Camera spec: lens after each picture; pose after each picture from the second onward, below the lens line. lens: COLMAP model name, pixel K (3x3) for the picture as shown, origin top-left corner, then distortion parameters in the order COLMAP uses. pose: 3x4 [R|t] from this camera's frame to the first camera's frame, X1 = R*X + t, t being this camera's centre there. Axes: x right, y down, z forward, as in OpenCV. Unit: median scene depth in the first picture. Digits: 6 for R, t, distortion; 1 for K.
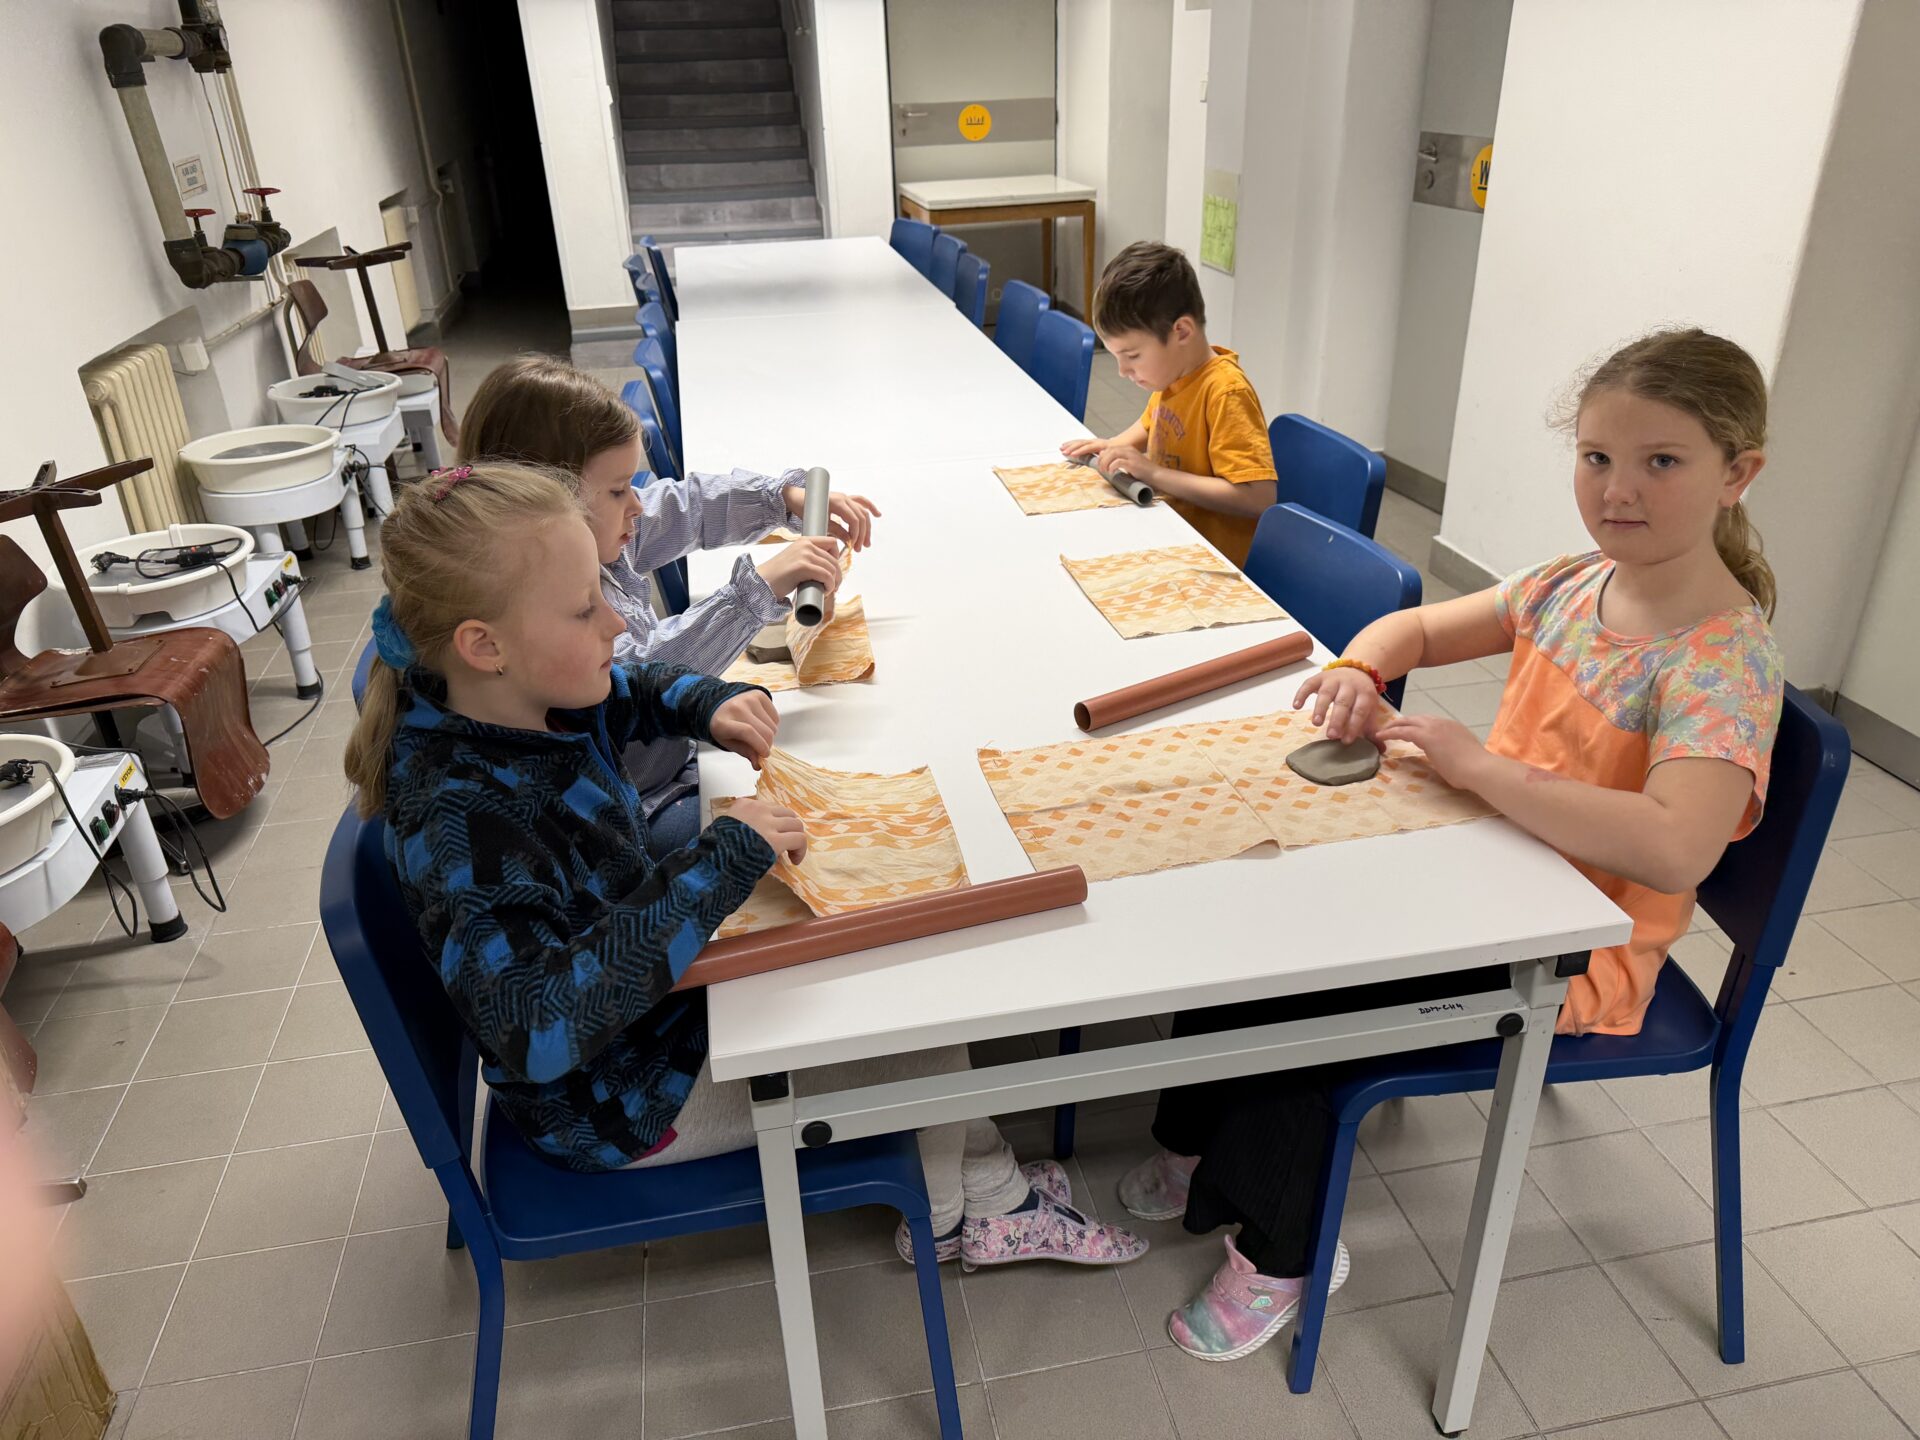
lens RADIAL K [[1361.4, 0, 960.0], [0, 1361.4, 720.0], [0, 0, 1]] dist [-0.000739, 0.001327]
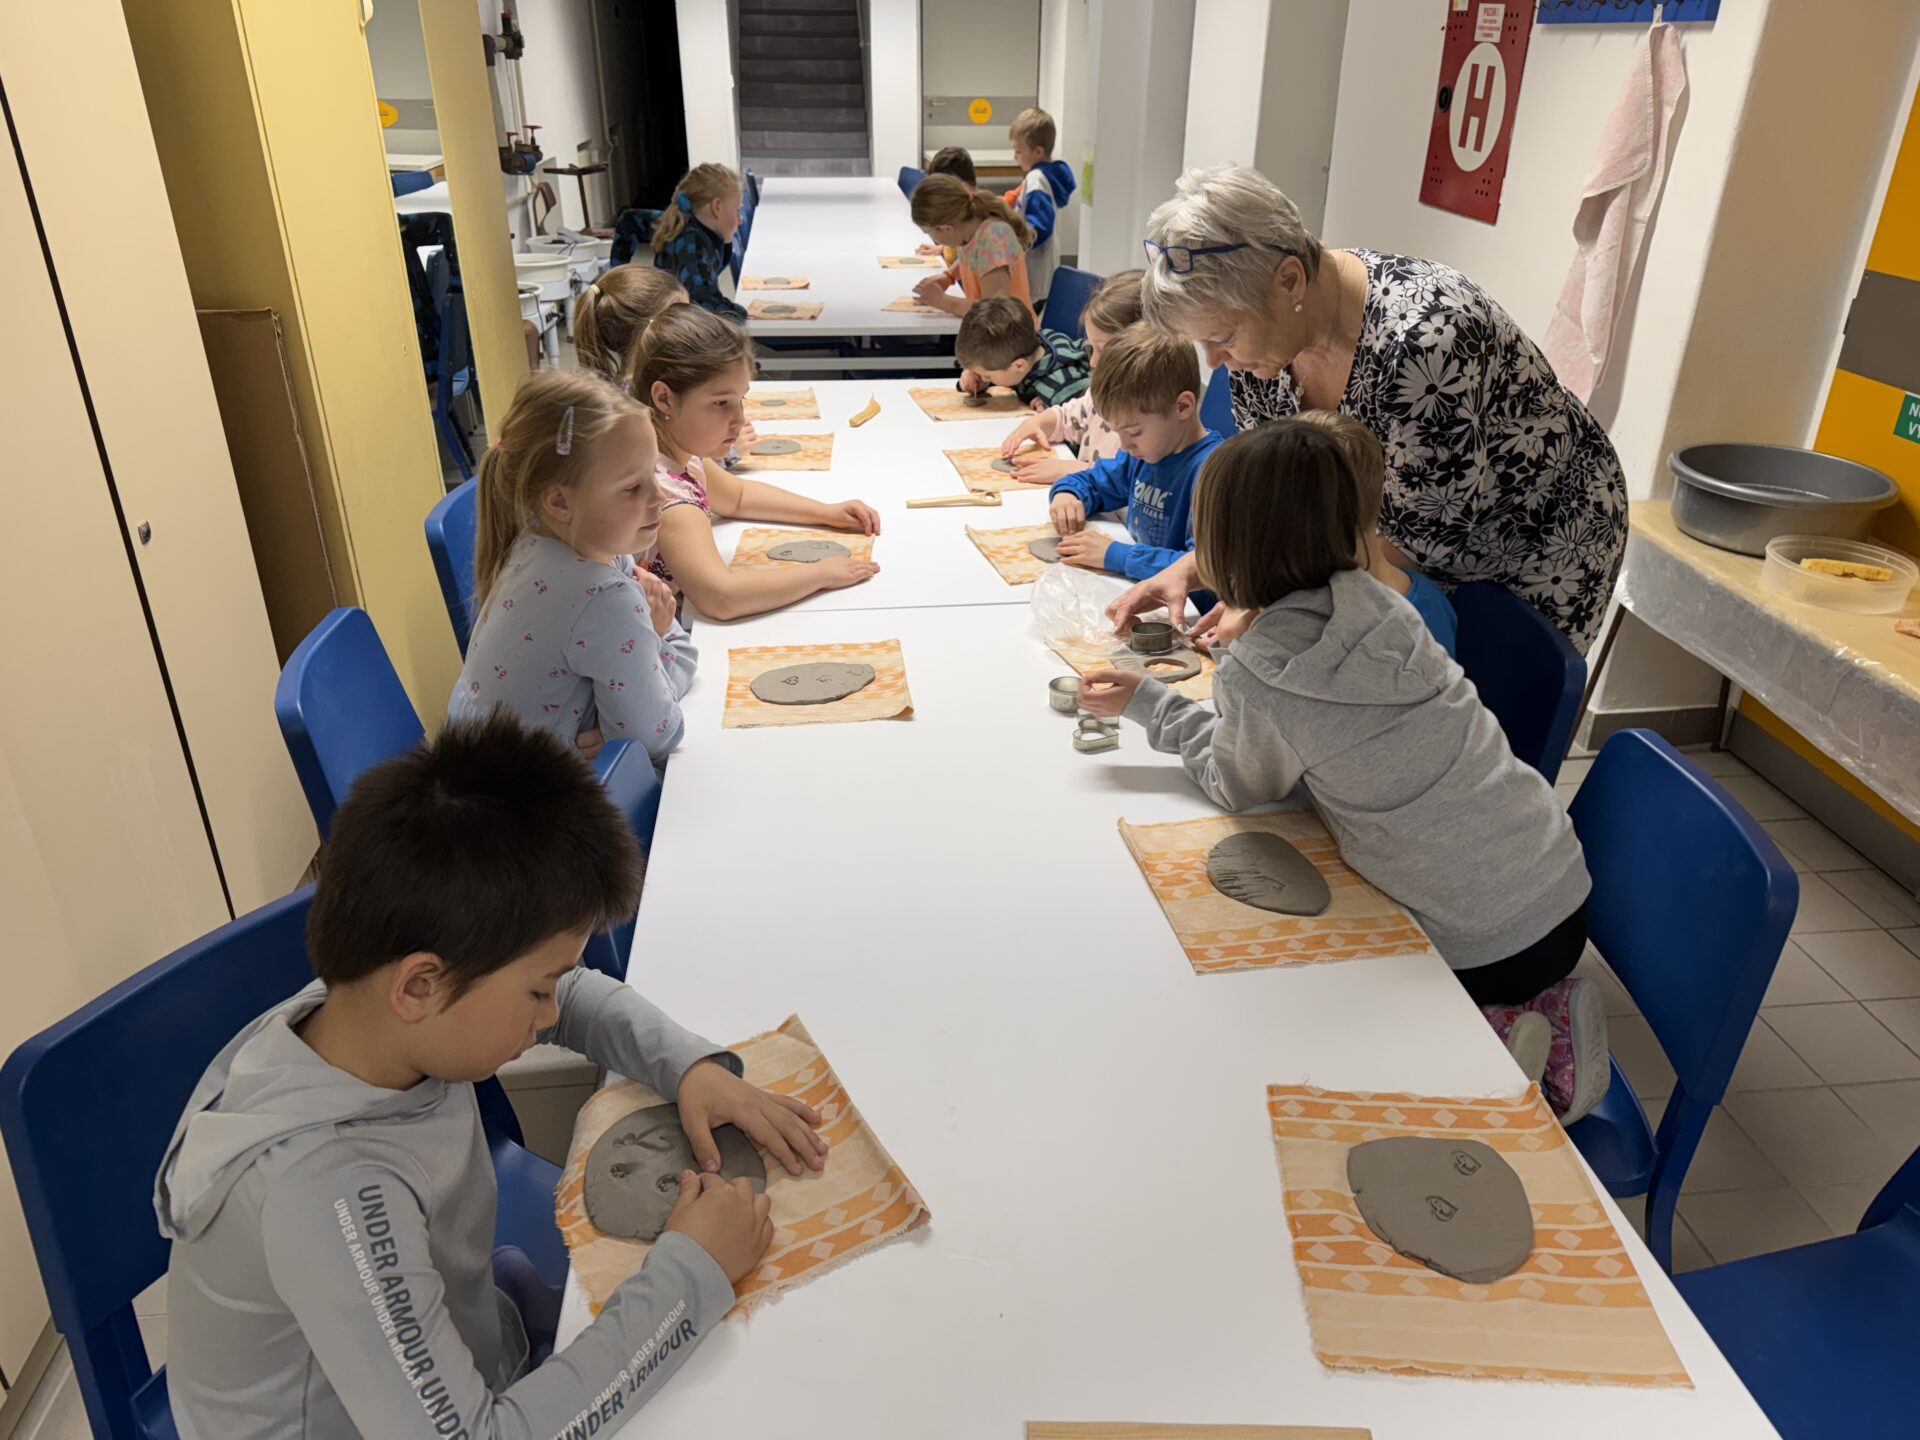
lens RADIAL K [[1361.4, 0, 960.0], [0, 1361.4, 720.0], [0, 0, 1]] dist [-0.000739, 0.001327]
pose [[0.995620, 0.072439, -0.059110, 0.130654], [-0.072379, 0.997372, 0.003168, 0.217155], [0.059184, 0.001124, 0.998246, -0.475212]]
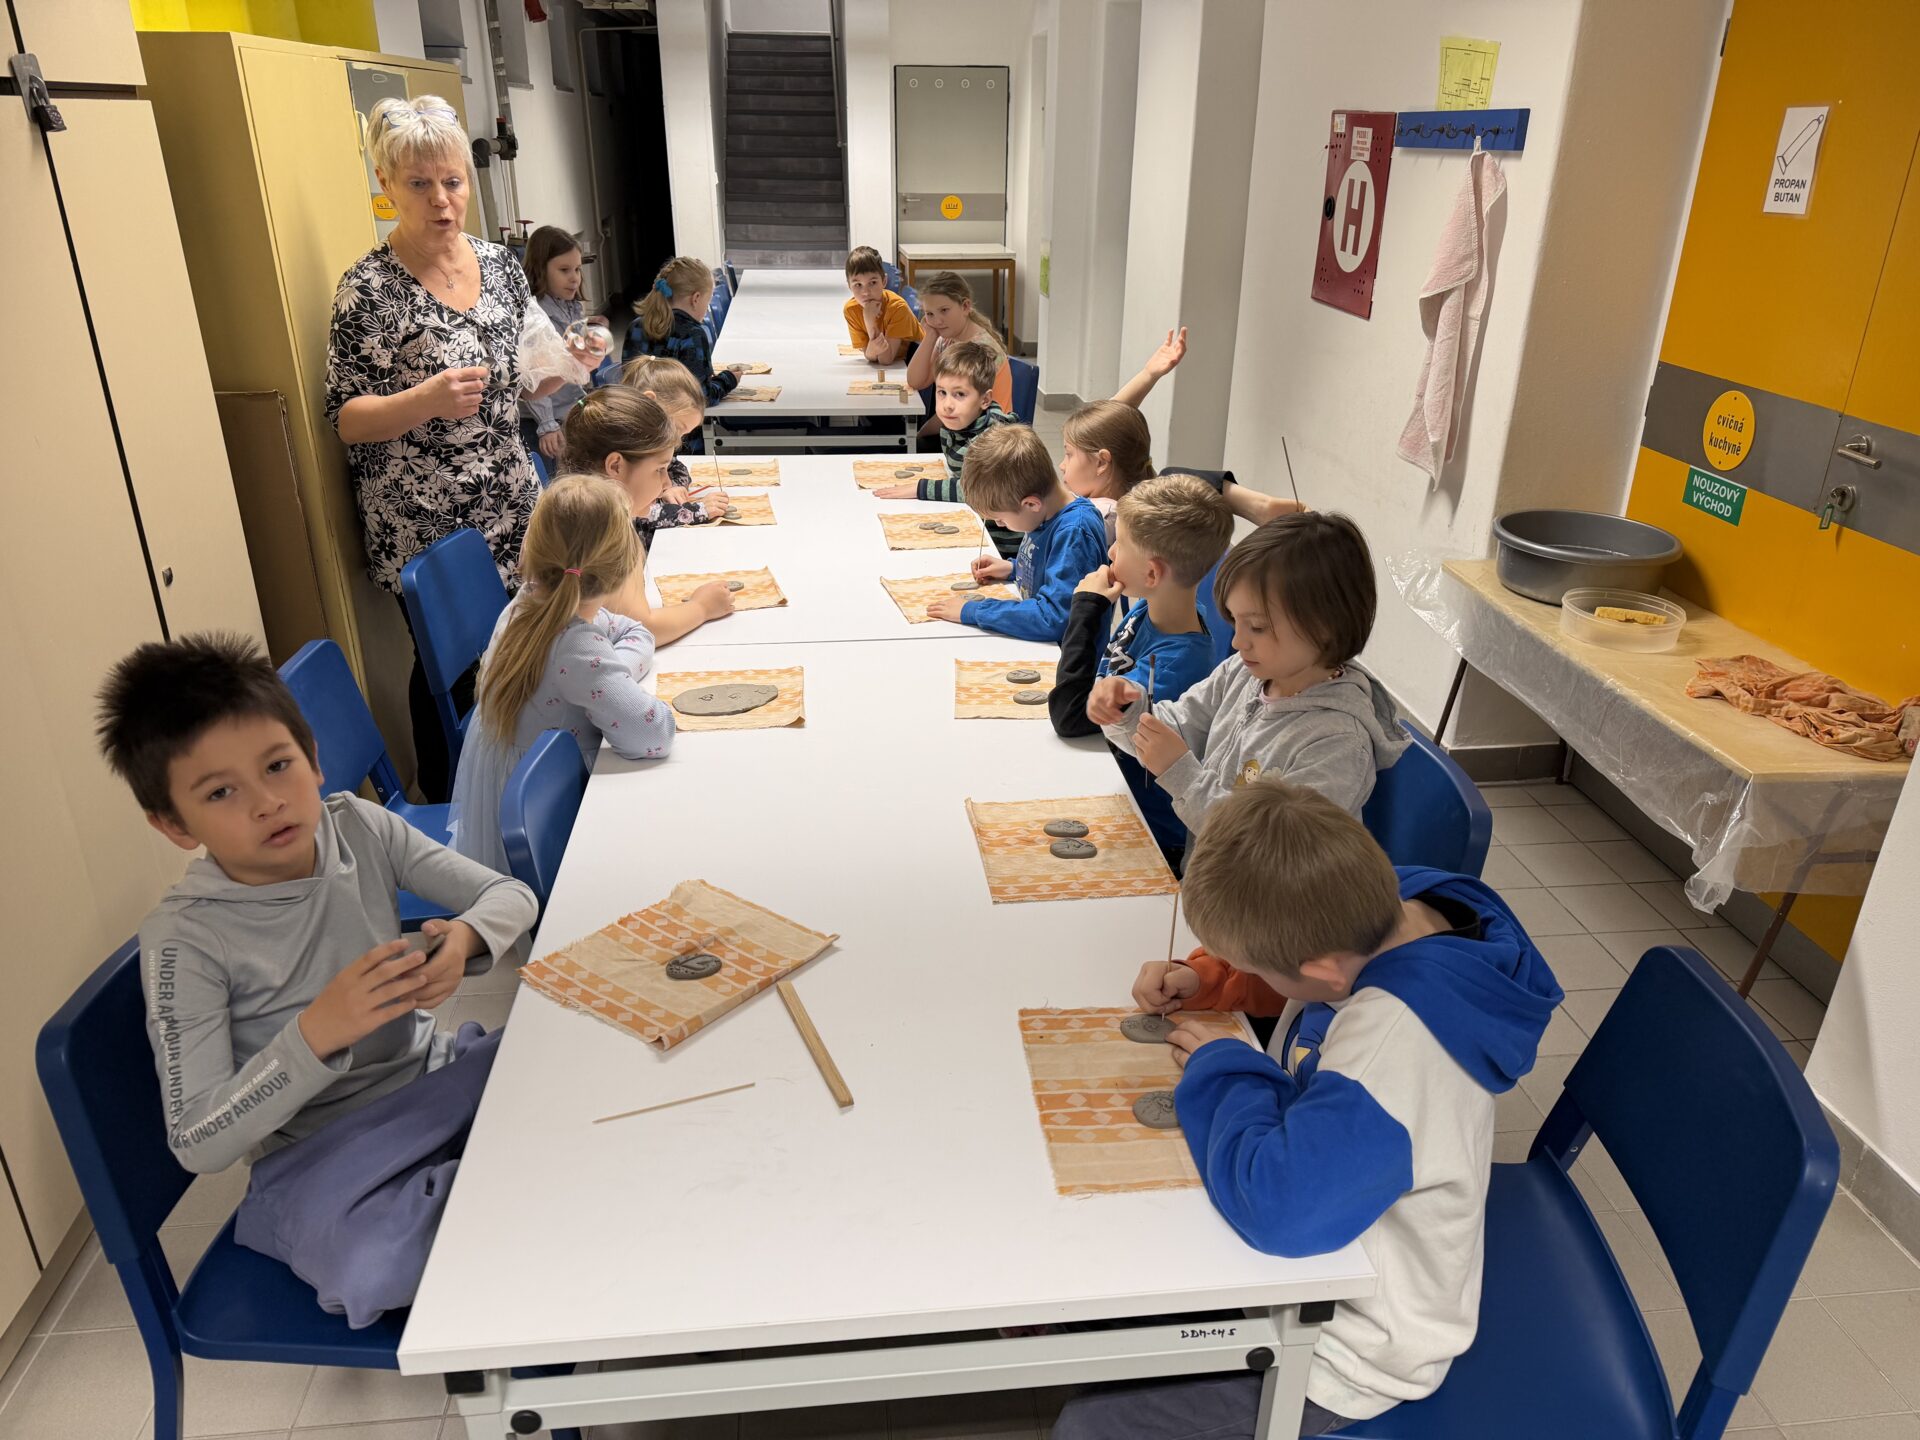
lens RADIAL K [[1350.3, 0, 969.7], [0, 1350.3, 755.2], [0, 0, 1]] dist [0.002411, -0.003505]
pose [[0.996116, 0.071555, -0.051315, 0.163917], [-0.073062, 0.996931, -0.028118, 0.232258], [0.049146, 0.031758, 0.998287, -0.531701]]
